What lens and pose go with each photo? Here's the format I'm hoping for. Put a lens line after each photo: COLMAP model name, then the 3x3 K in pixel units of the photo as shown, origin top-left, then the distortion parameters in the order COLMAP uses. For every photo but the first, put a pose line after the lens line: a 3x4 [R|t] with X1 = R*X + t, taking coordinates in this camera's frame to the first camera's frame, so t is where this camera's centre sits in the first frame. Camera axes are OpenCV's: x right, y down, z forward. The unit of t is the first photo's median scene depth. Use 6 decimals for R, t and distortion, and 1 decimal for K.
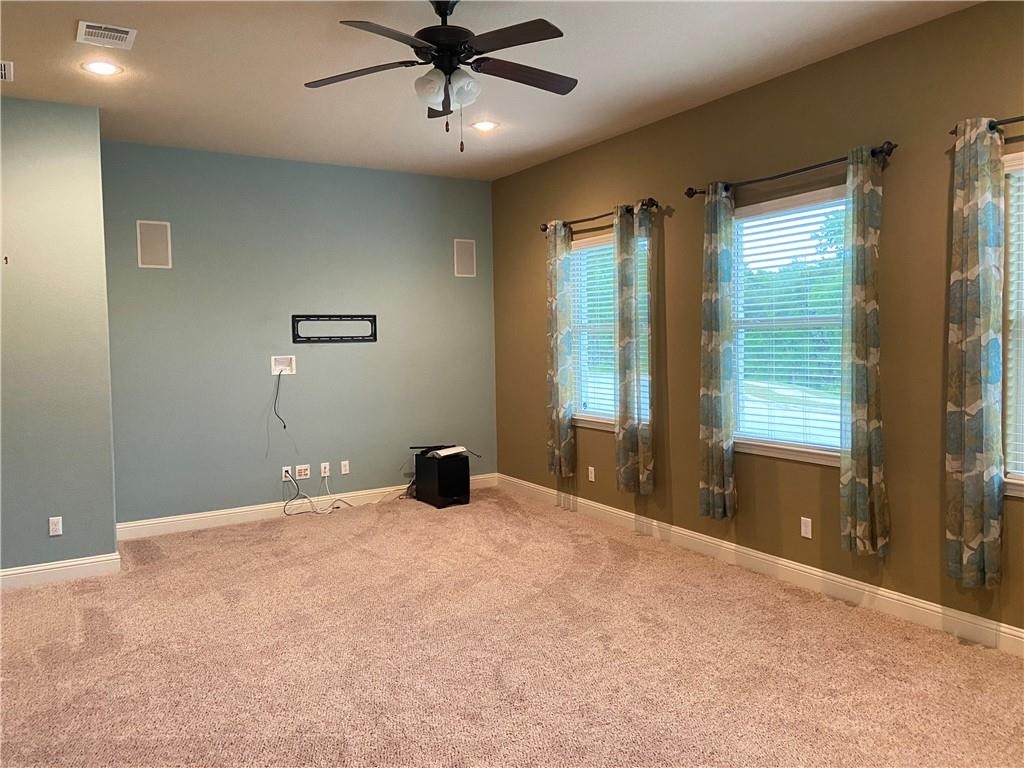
lens RADIAL K [[766.7, 0, 509.2], [0, 766.7, 366.6], [0, 0, 1]] dist [0.123515, -0.153940]
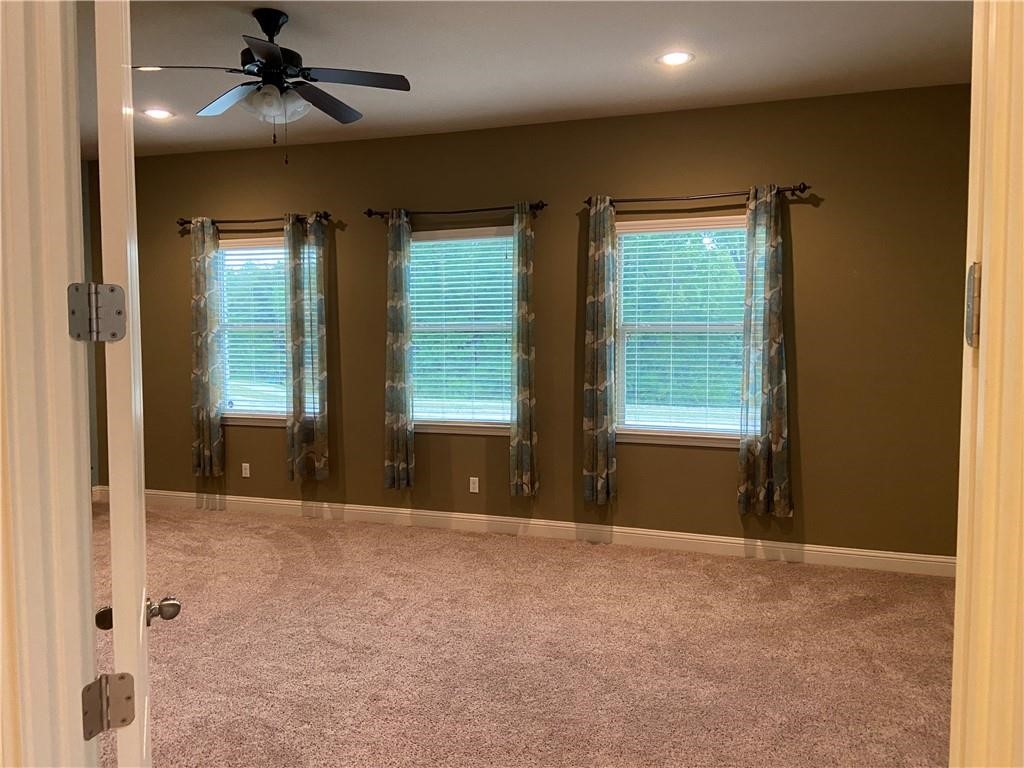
lens RADIAL K [[766.7, 0, 509.2], [0, 766.7, 366.6], [0, 0, 1]] dist [0.123515, -0.153940]
pose [[0.763638, -0.015440, 0.645460, -0.377894], [0.015983, 0.999860, 0.005007, 0.003234], [-0.645447, 0.006493, 0.763778, -0.017987]]
